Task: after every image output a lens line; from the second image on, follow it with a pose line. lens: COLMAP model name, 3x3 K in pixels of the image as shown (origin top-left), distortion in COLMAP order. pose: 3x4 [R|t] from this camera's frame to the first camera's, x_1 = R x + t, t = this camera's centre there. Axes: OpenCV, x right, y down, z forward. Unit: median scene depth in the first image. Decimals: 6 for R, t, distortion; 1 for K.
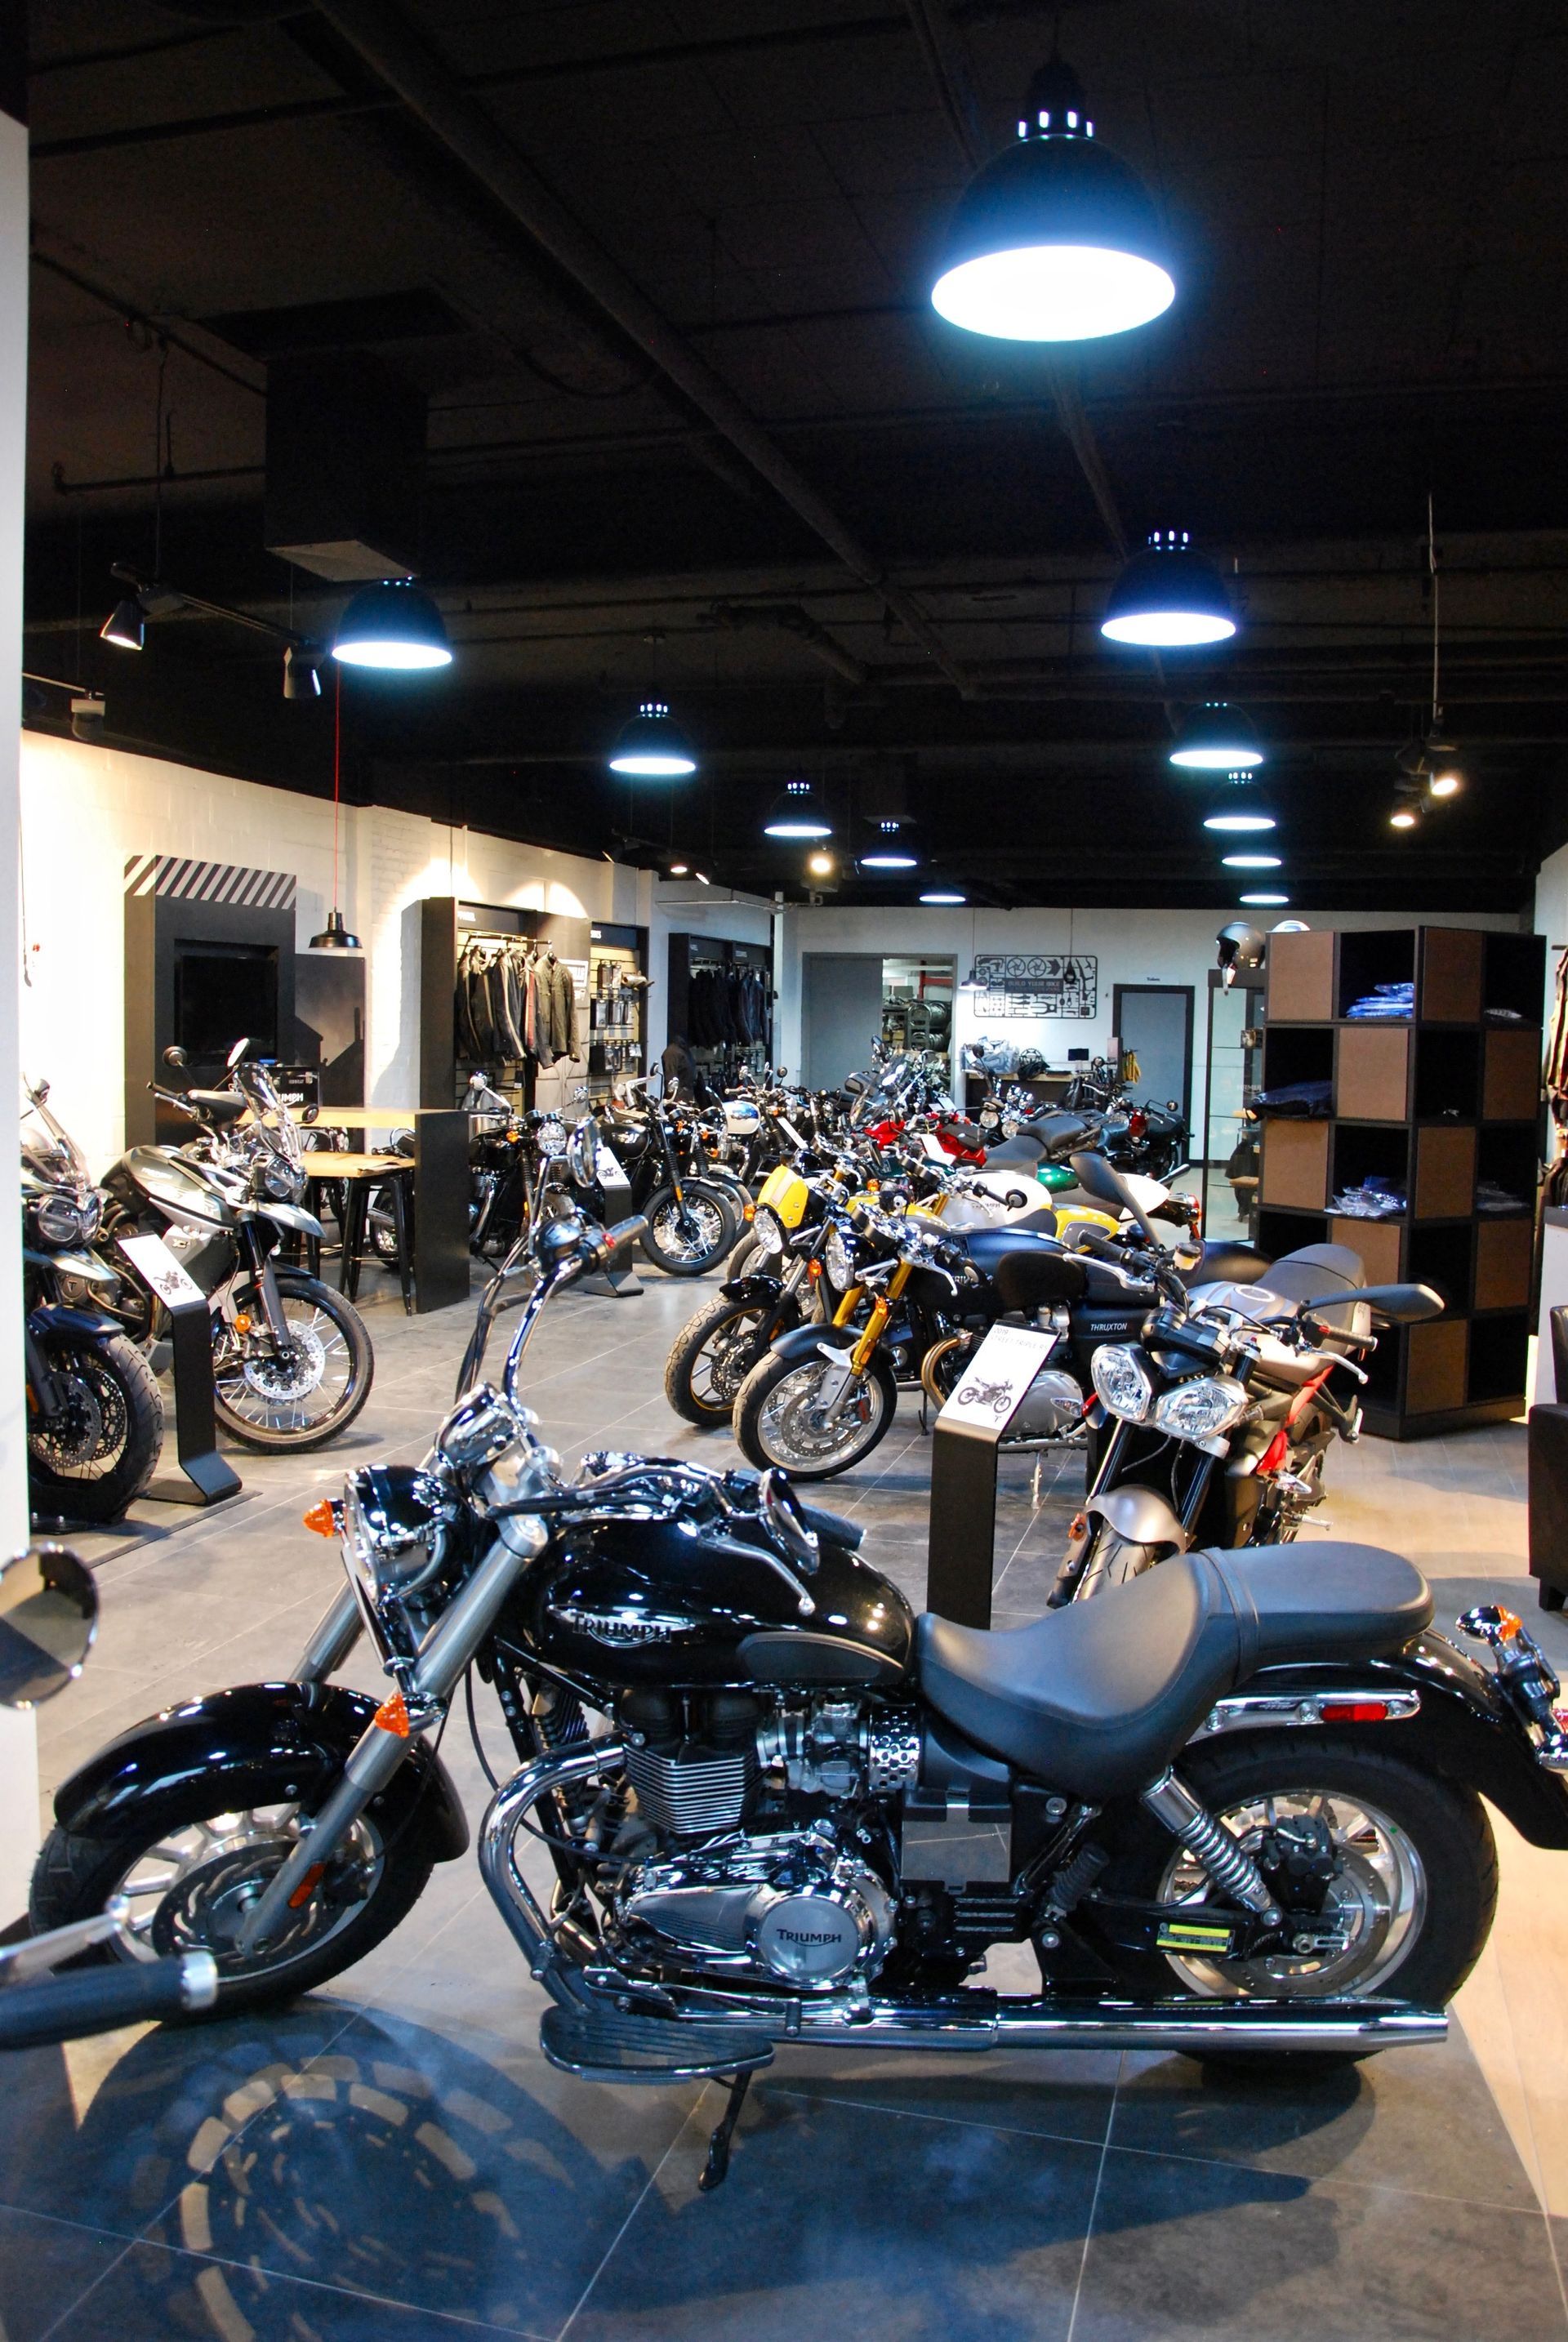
lens RADIAL K [[1955.8, 0, 738.0], [0, 1955.8, 1165.1], [0, 0, 1]] dist [-0.125062, 0.000459]
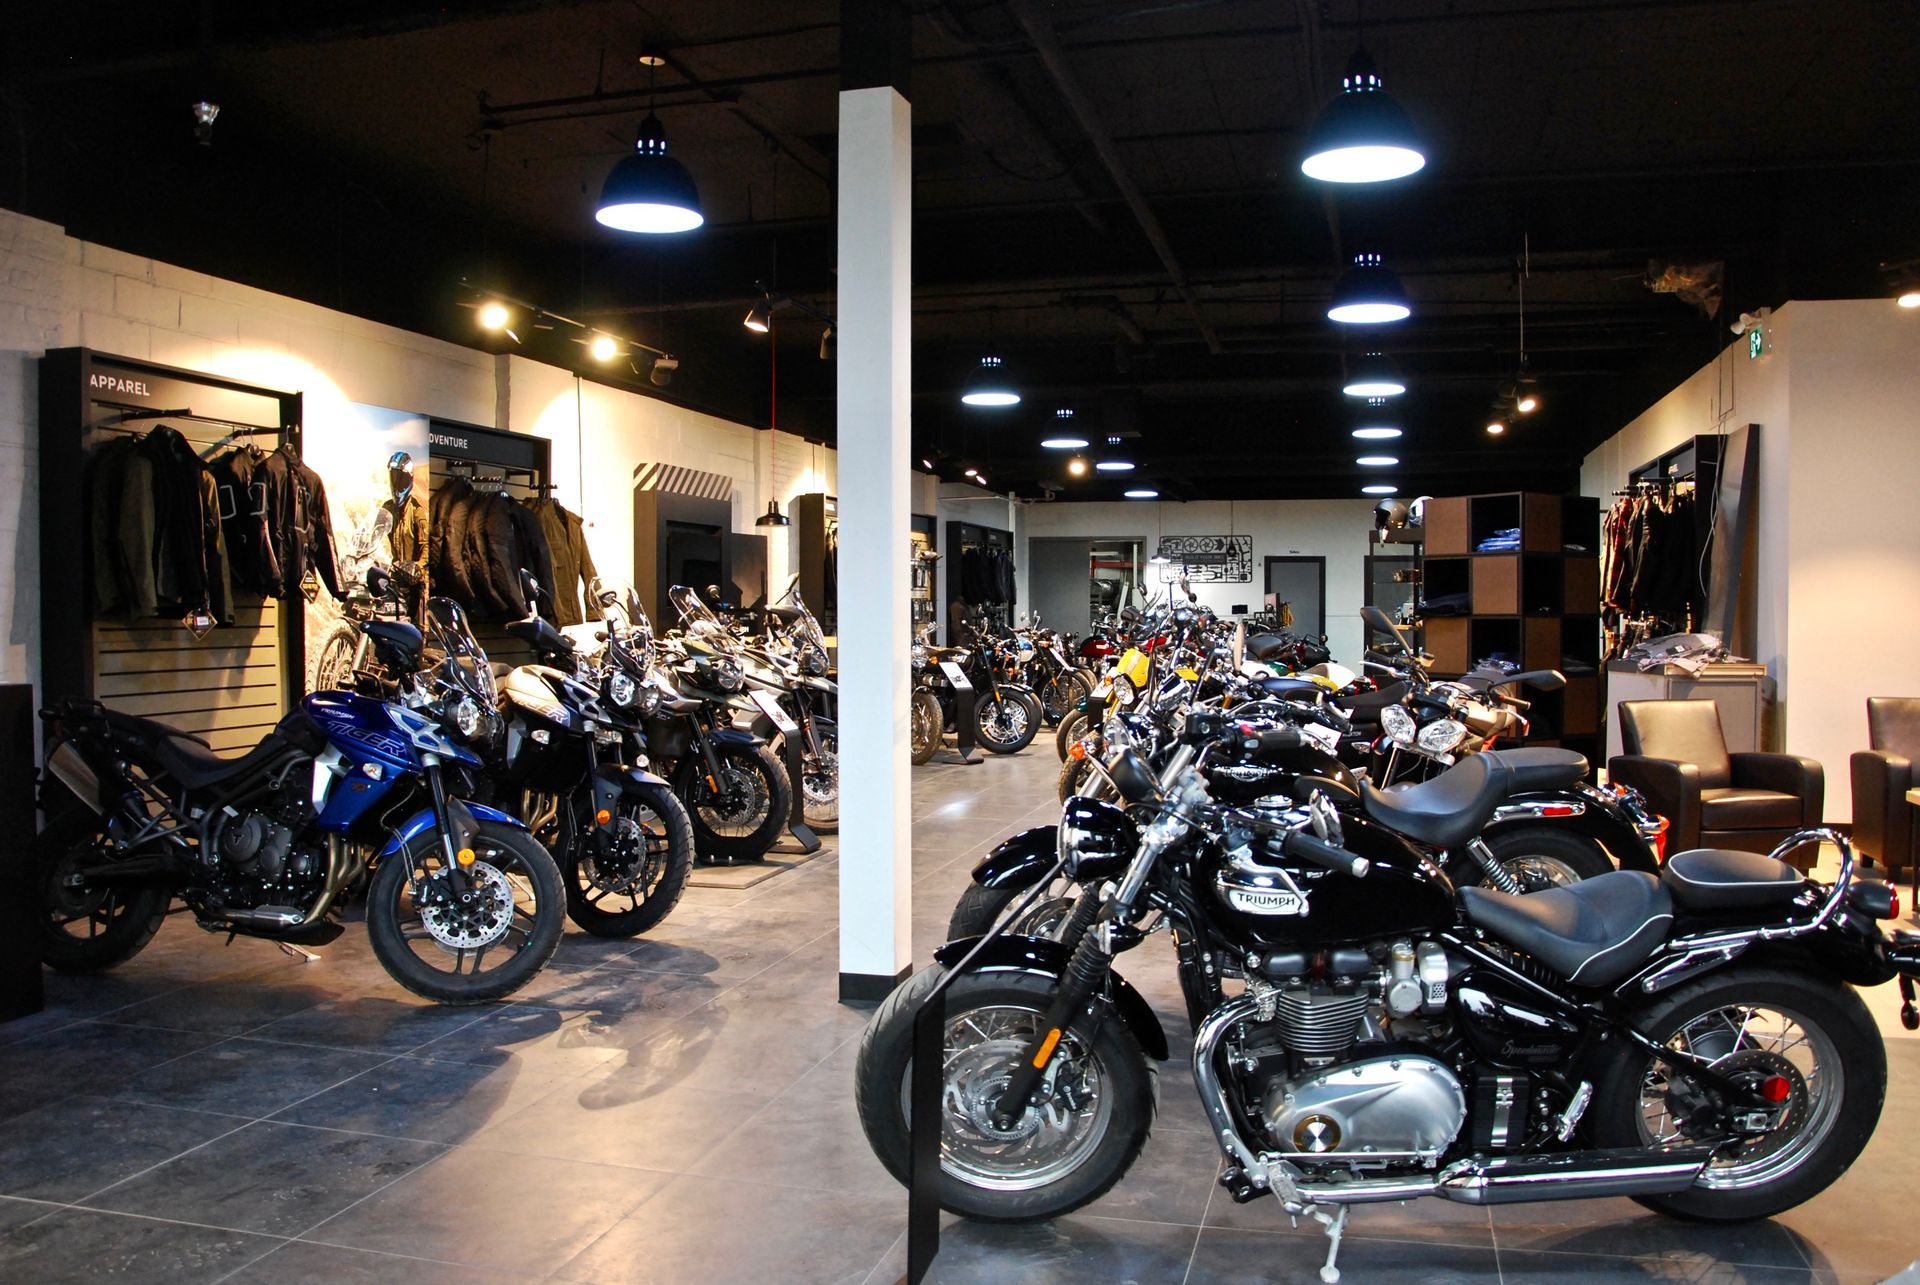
lens RADIAL K [[1603.3, 0, 960.0], [0, 1603.3, 642.5], [0, 0, 1]] dist [-0.125062, 0.000459]
pose [[0.999562, -0.017608, 0.023805, -0.101905], [0.018778, 0.998580, -0.049845, 0.039682], [-0.022894, 0.050270, 0.998473, -0.204751]]
